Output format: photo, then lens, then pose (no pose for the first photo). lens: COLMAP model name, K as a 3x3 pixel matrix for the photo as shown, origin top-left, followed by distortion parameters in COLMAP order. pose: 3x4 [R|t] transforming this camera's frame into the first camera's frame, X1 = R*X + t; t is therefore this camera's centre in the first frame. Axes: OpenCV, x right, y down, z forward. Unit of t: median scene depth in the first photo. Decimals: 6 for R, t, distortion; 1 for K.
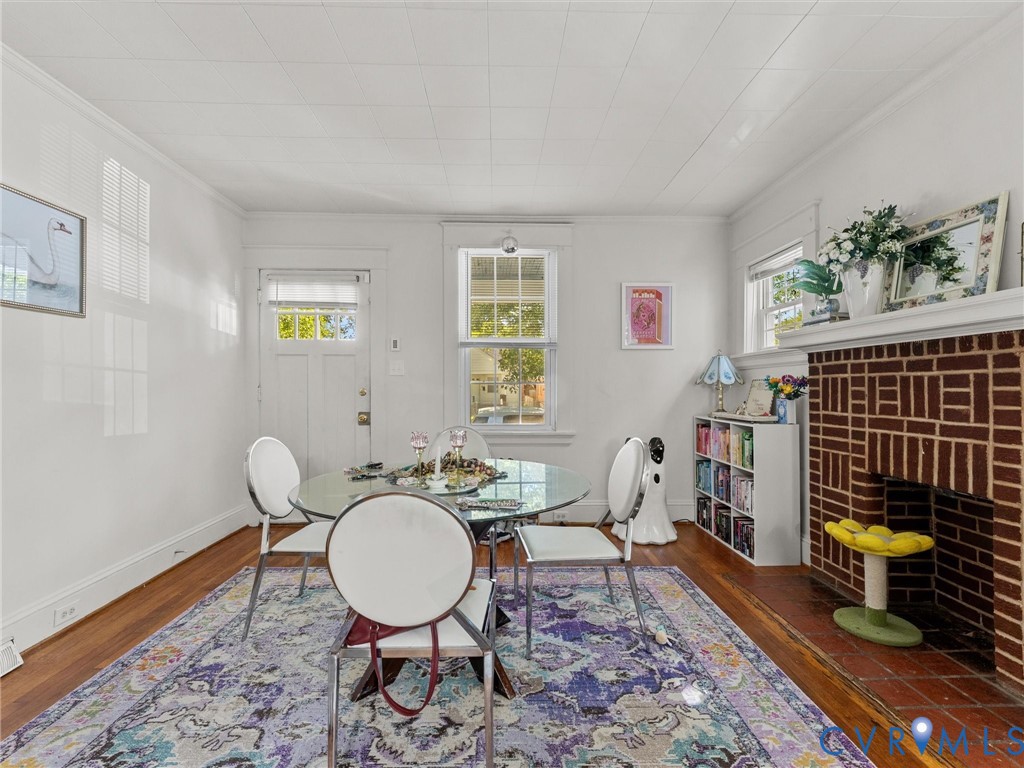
lens RADIAL K [[468.8, 0, 502.7], [0, 468.8, 387.9], [0, 0, 1]] dist [0.002667, -0.001980]
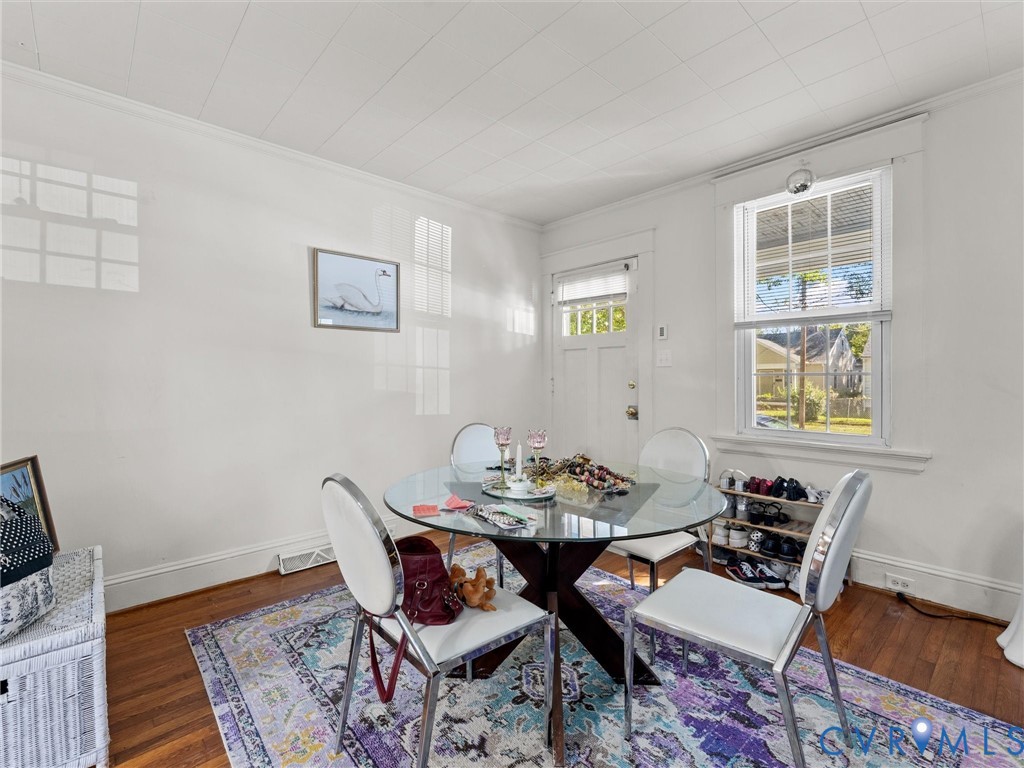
lens RADIAL K [[468.8, 0, 503.8], [0, 468.8, 379.3], [0, 0, 1]] dist [0.002667, -0.001980]
pose [[0.651720, -0.000666, -0.758460, 0.322710], [0.000620, 1.000000, -0.000345, -0.002367], [0.758460, -0.000245, 0.651720, 0.228418]]
